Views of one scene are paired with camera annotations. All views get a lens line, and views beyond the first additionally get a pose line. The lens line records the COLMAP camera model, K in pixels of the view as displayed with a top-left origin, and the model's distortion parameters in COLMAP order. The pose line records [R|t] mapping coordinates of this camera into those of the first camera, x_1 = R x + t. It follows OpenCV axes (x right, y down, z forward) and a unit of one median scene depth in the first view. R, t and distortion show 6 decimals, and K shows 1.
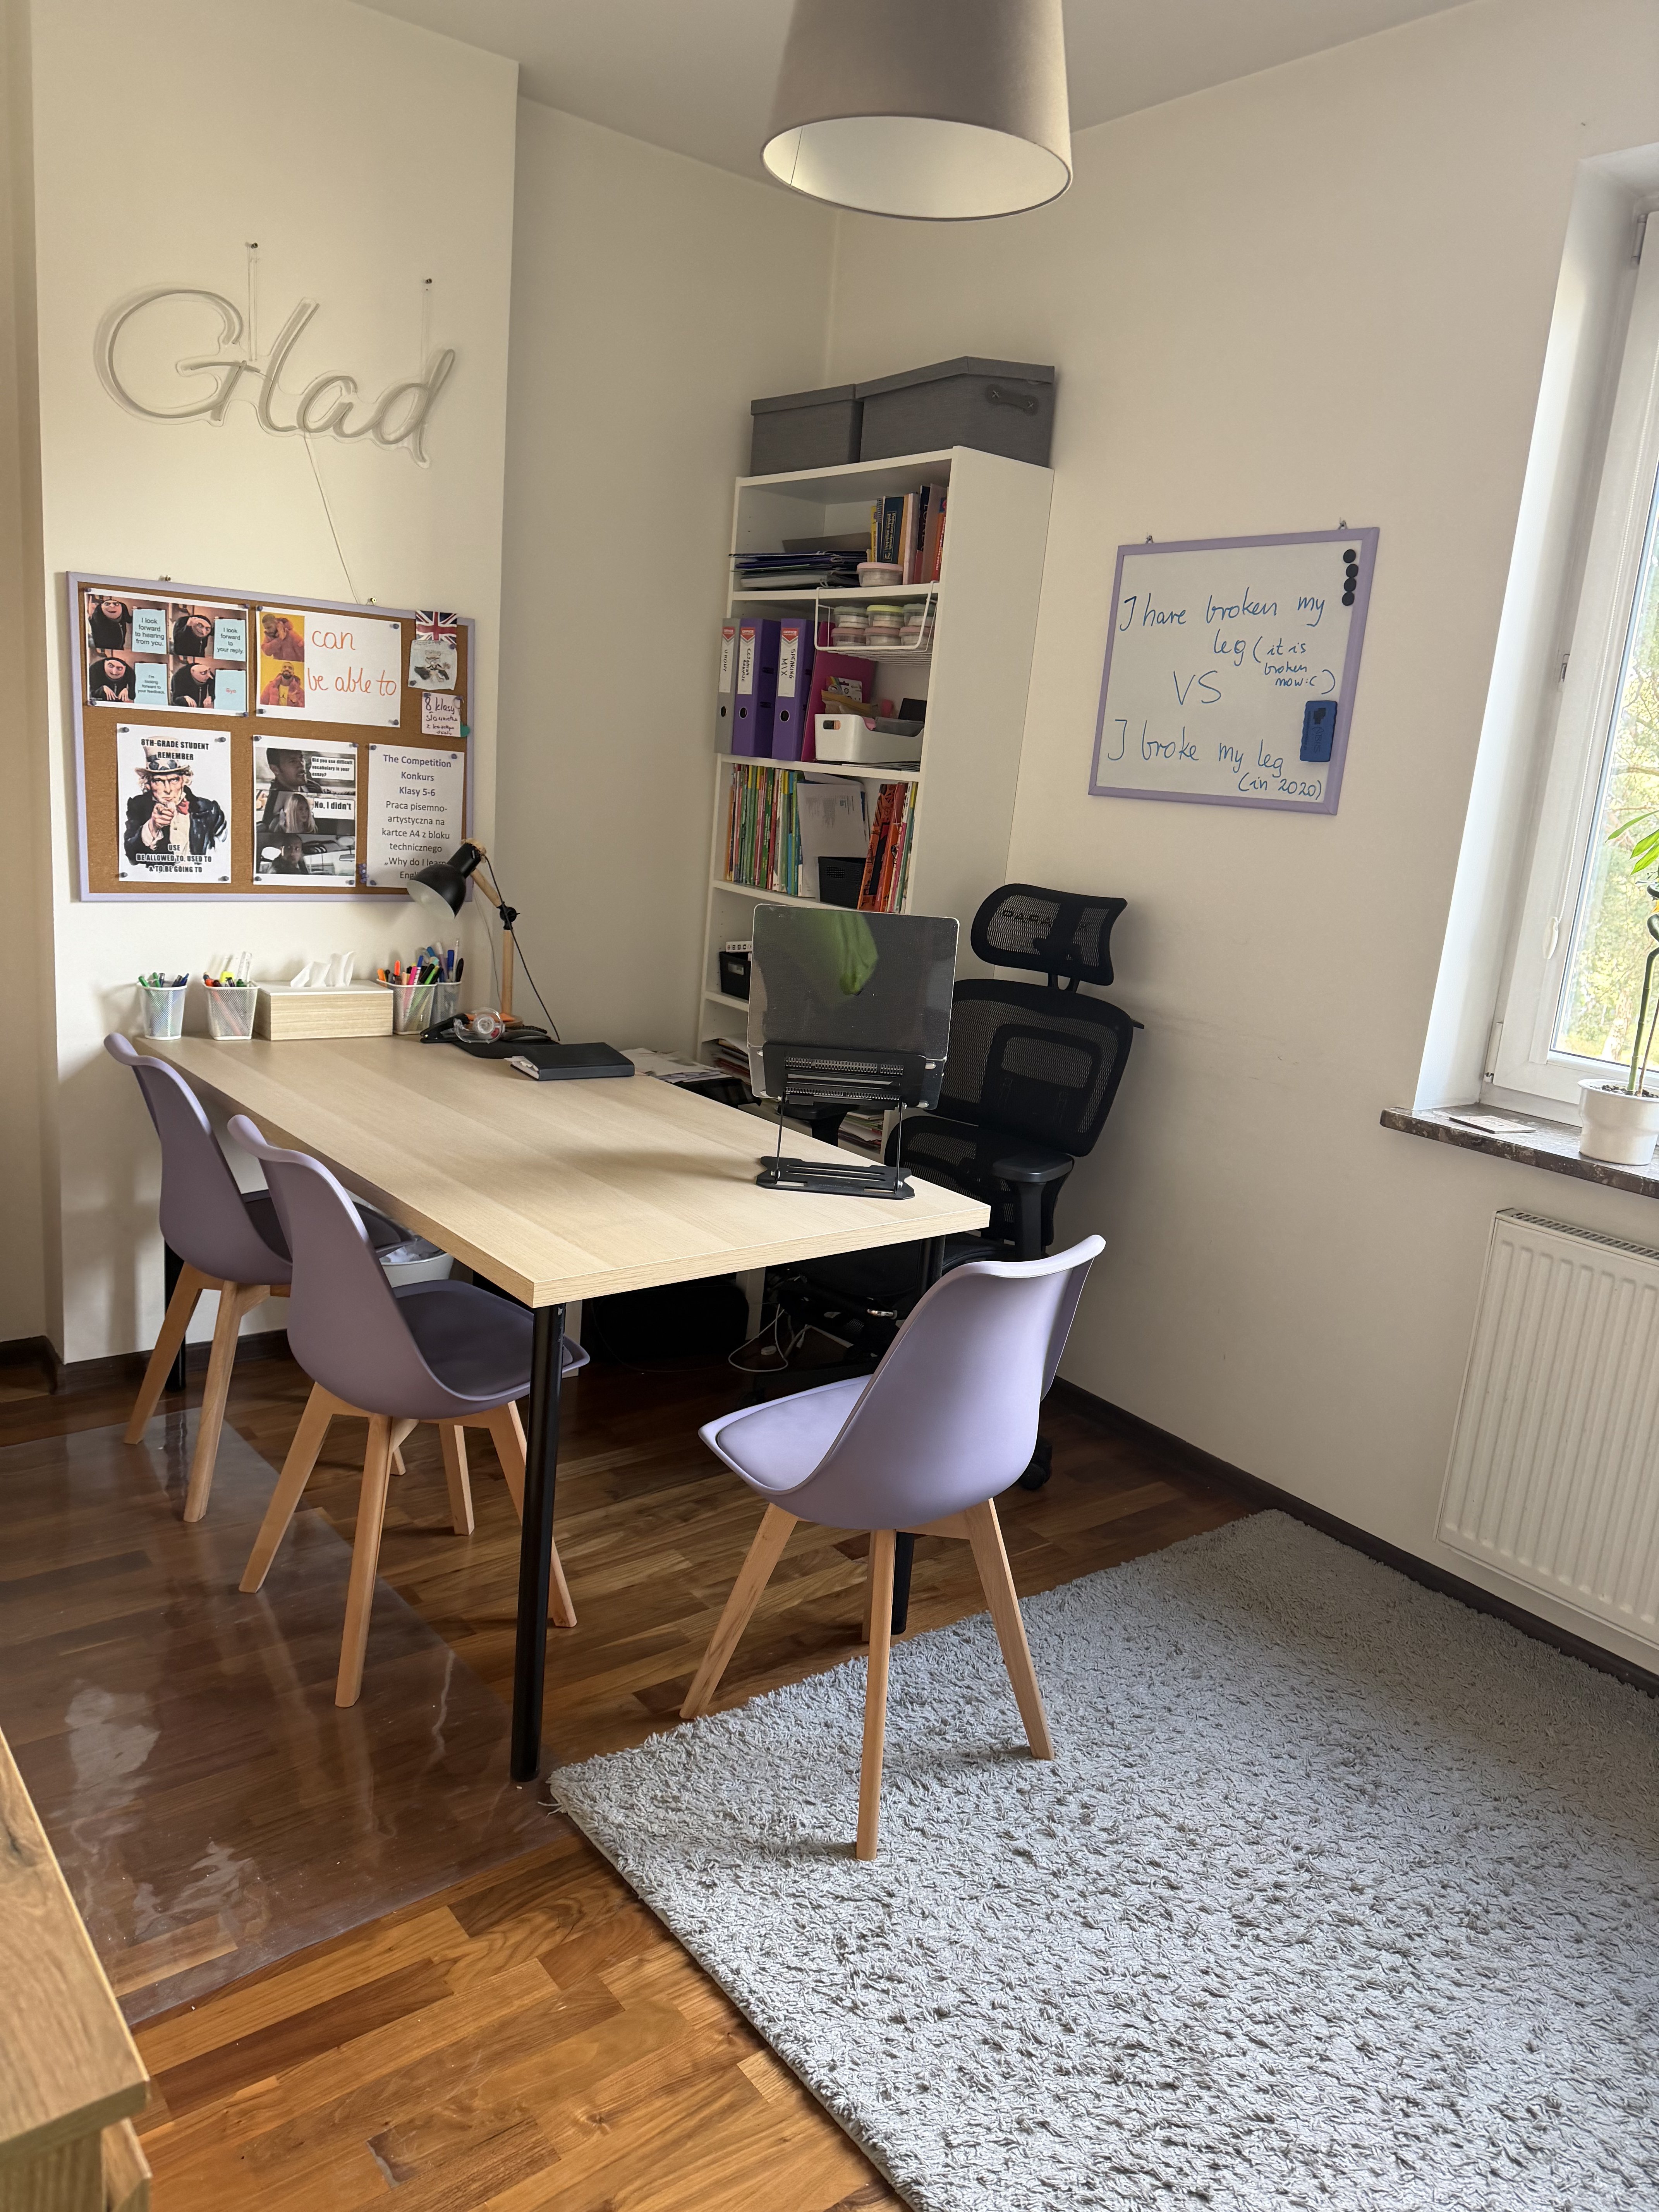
lens RADIAL K [[1562.7, 0, 829.2], [0, 1562.7, 1107.0], [0, 0, 1]] dist [0.050430, -0.045720]
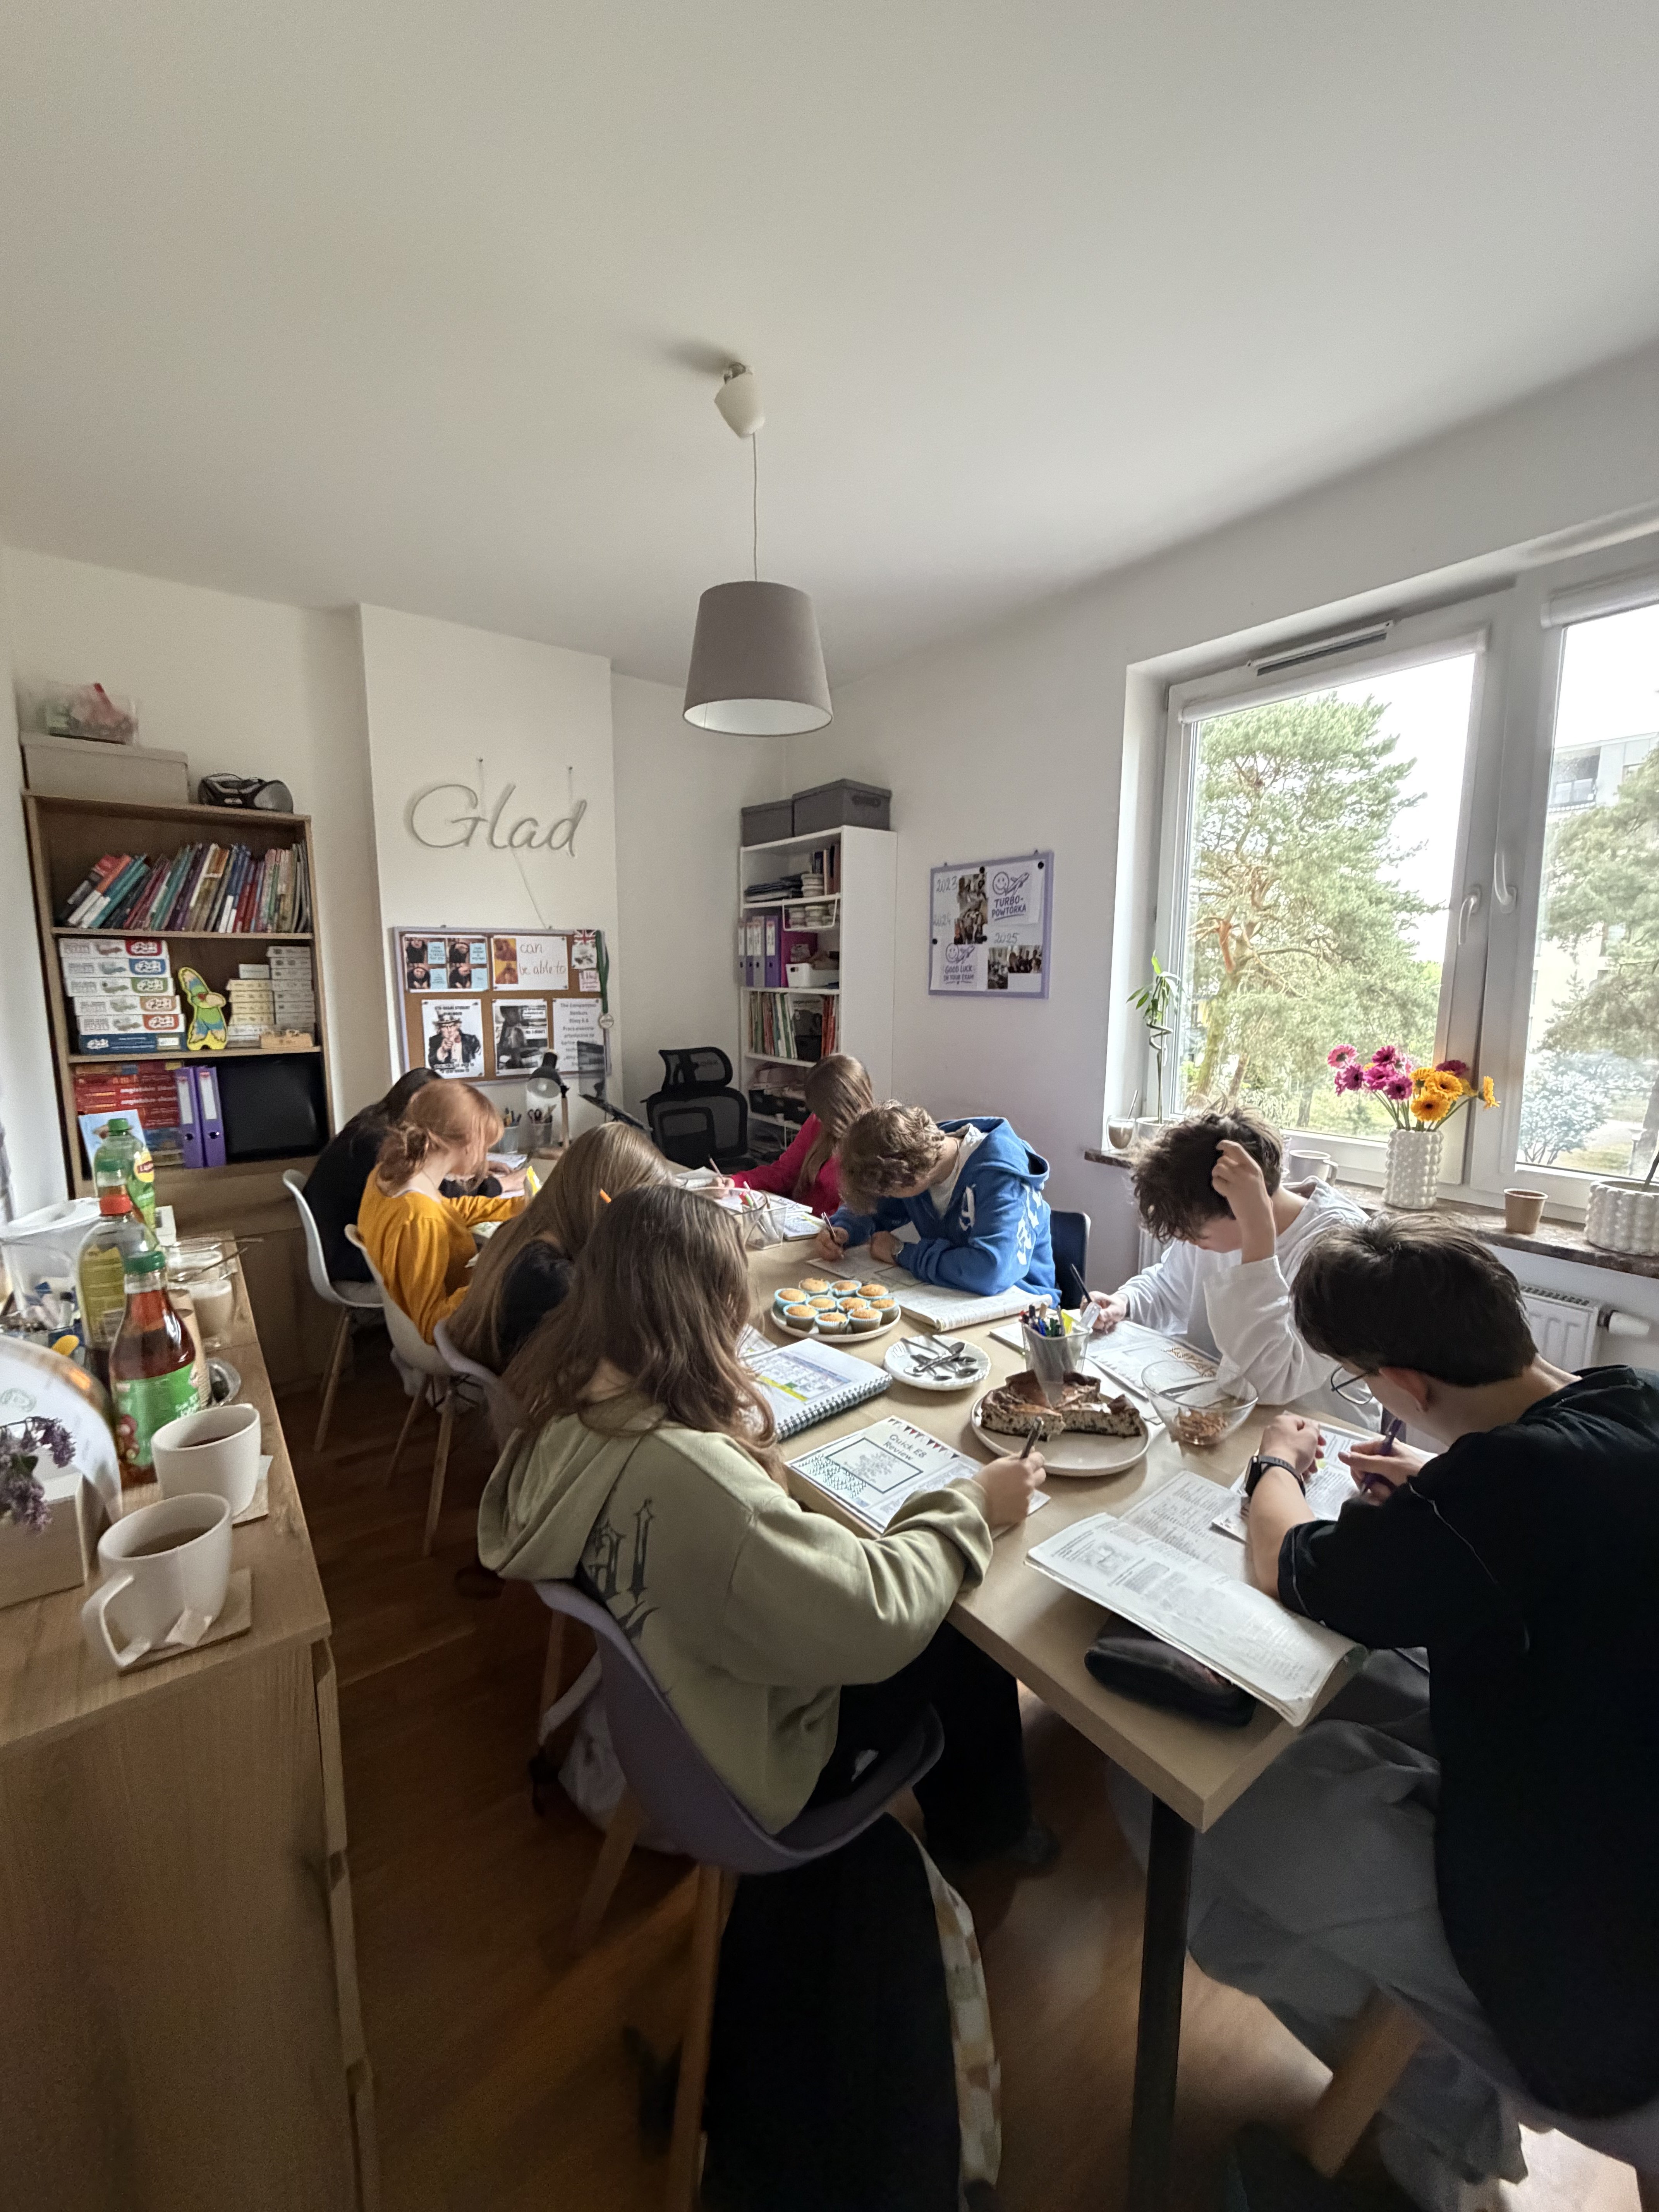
lens RADIAL K [[892.7, 0, 836.3], [0, 892.7, 1095.9], [0, 0, 1]] dist [0.018241, 0.000945]
pose [[0.996509, -0.073370, -0.039840, 0.096408], [0.069802, 0.993970, -0.084569, 0.005196], [0.045805, 0.081493, 0.995621, -0.074190]]
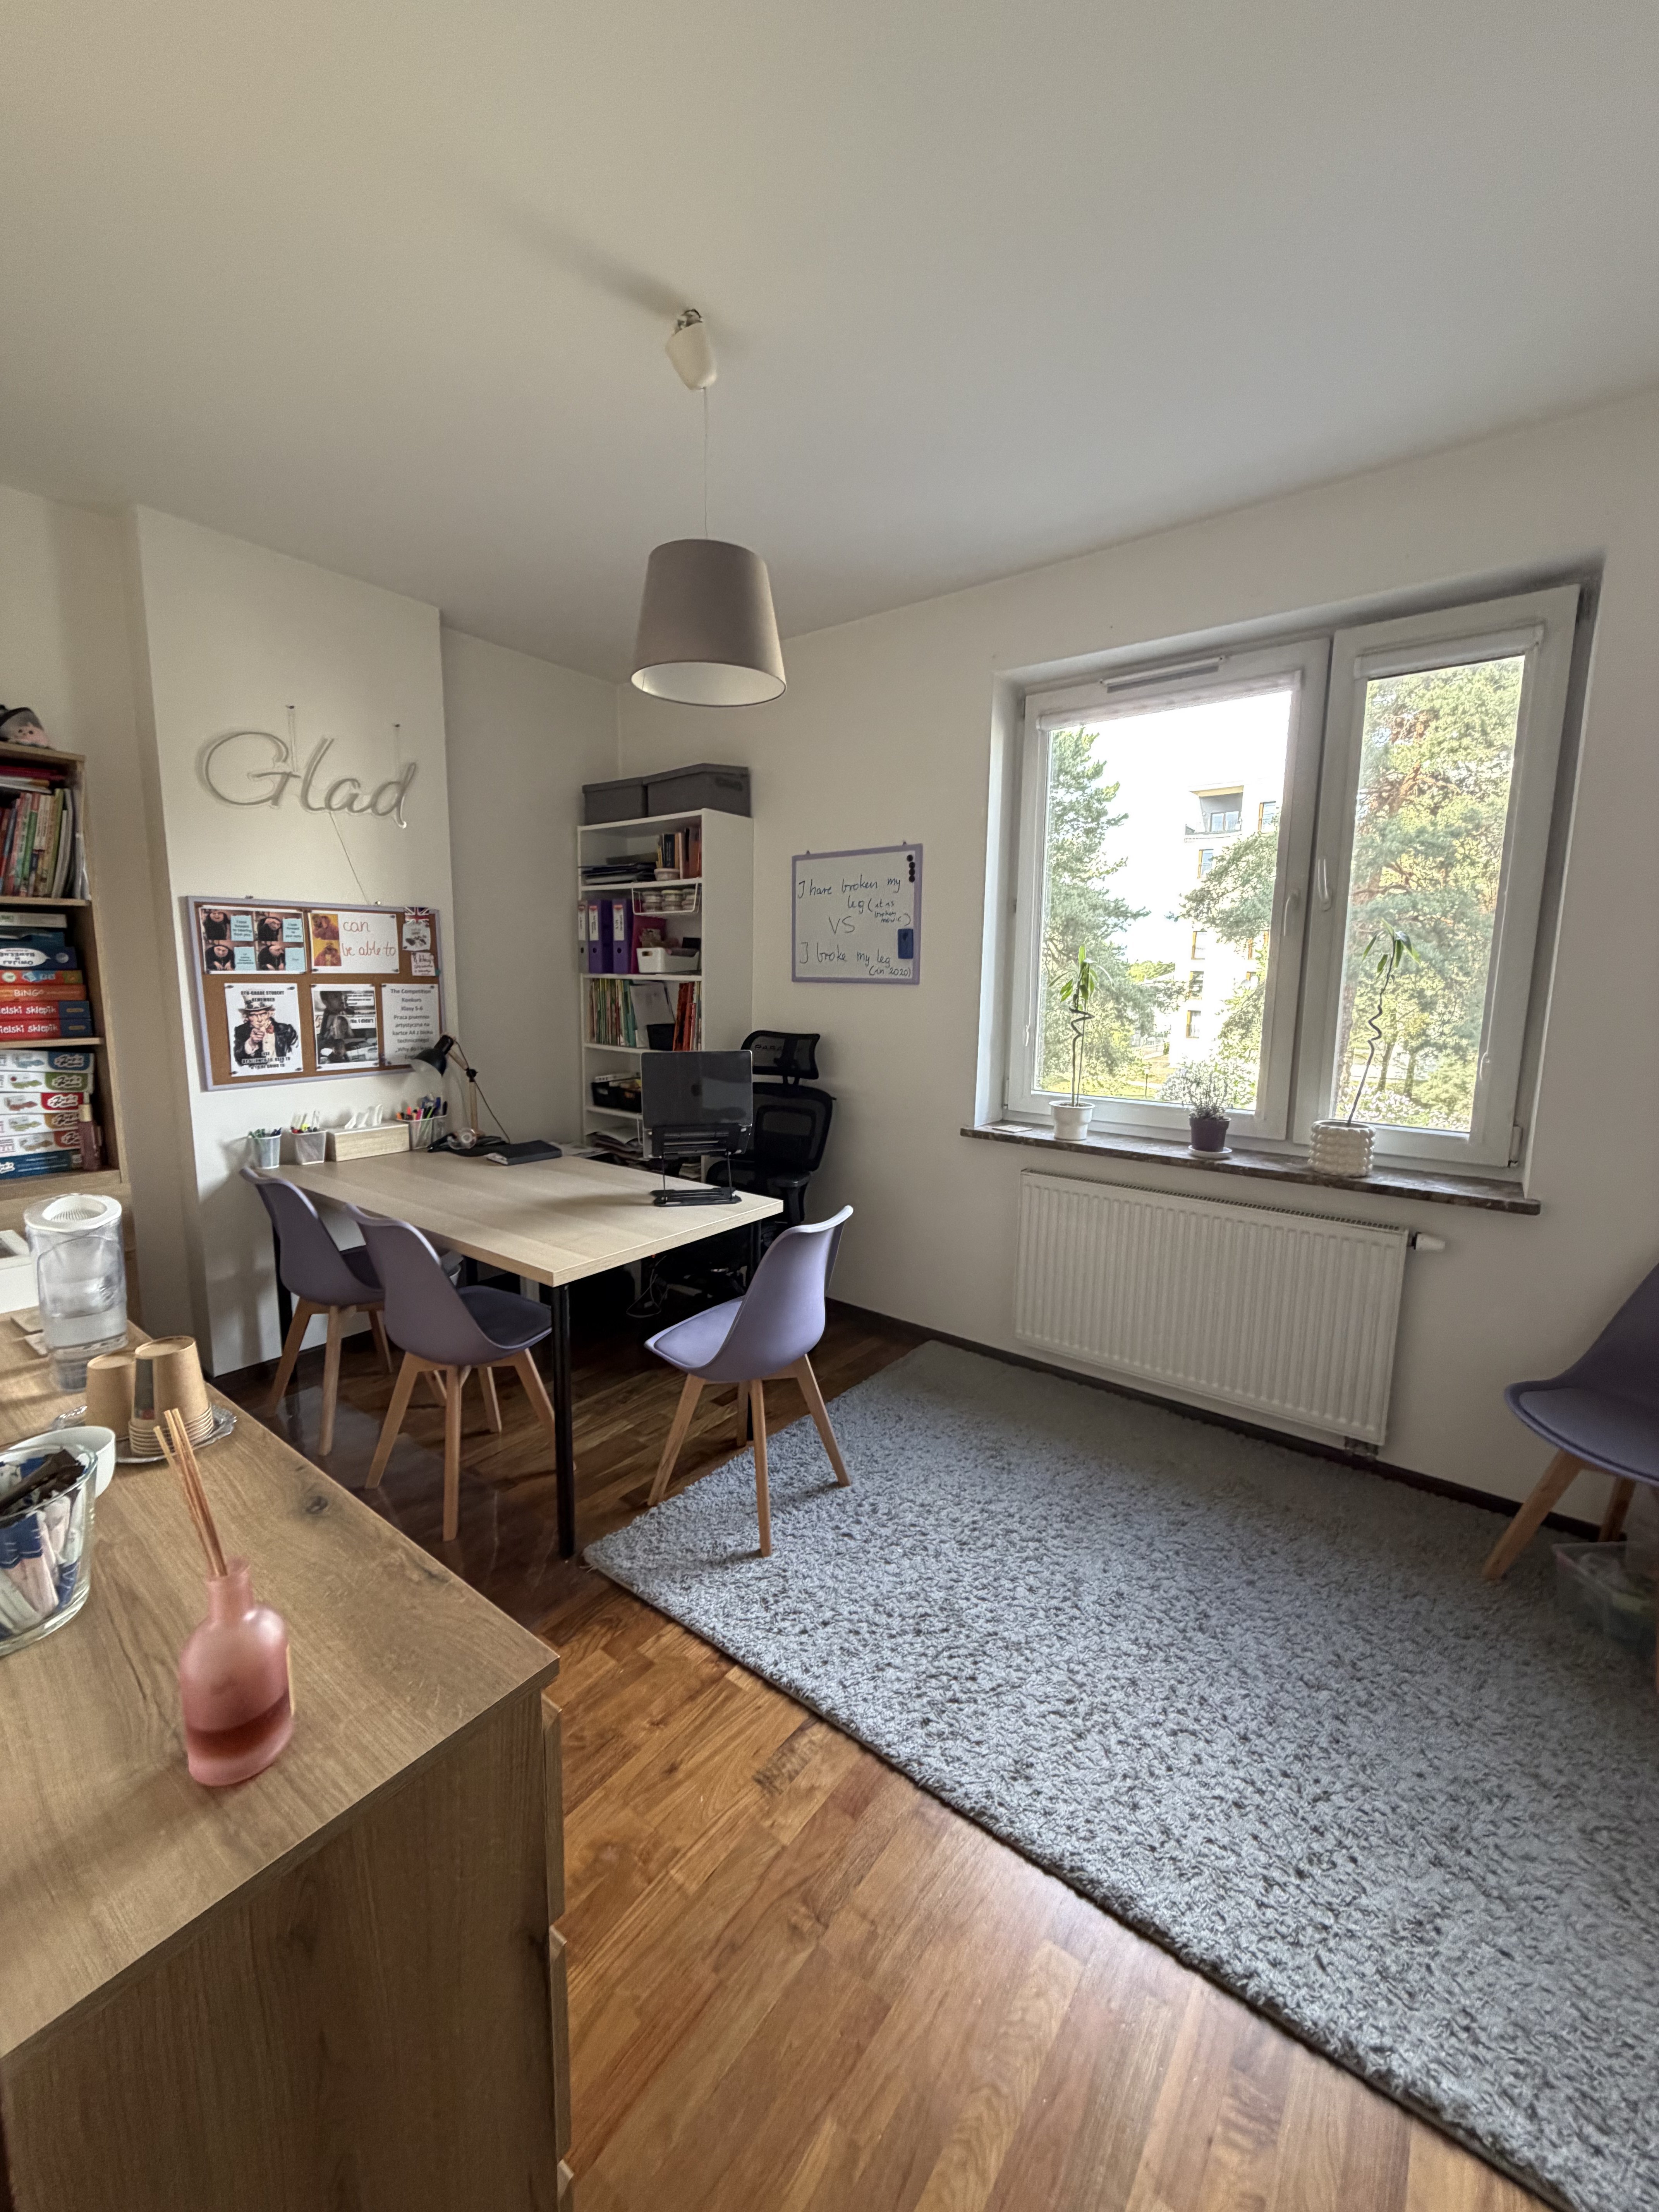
lens RADIAL K [[892.7, 0, 816.4], [0, 892.7, 1102.5], [0, 0, 1]] dist [0.018241, 0.000945]
pose [[0.967132, -0.104063, 0.232005, -0.078711], [0.118120, 0.991862, -0.047509, 0.001509], [-0.225173, 0.073352, 0.971554, -0.058402]]
